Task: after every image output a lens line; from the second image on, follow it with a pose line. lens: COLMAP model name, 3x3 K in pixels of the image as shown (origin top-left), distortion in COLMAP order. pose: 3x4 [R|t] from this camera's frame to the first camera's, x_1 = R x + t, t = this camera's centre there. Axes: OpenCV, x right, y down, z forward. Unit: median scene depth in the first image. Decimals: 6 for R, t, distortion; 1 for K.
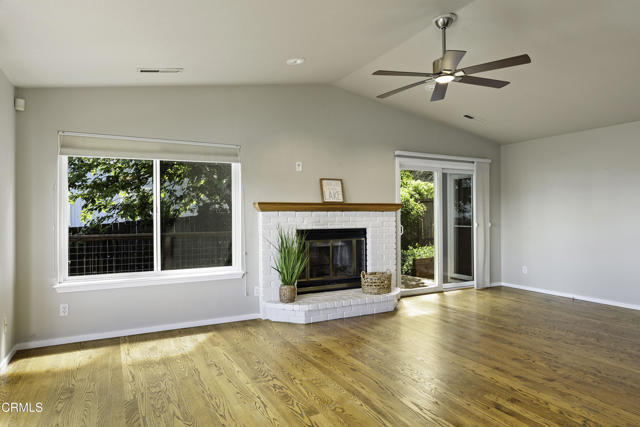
lens RADIAL K [[405.0, 0, 320.5], [0, 405.0, 212.5], [0, 0, 1]] dist [0.001036, -0.000081]
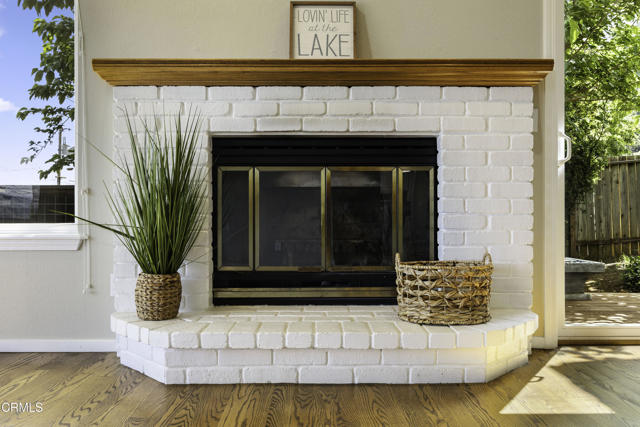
lens RADIAL K [[518.9, 0, 319.6], [0, 518.9, 215.7], [0, 0, 1]] dist [-0.070007, -0.001634]
pose [[0.889955, 0.003152, -0.456038, 0.241832], [-0.003004, 0.999995, 0.001049, 0.113192], [0.456039, 0.000436, 0.889960, 0.587762]]
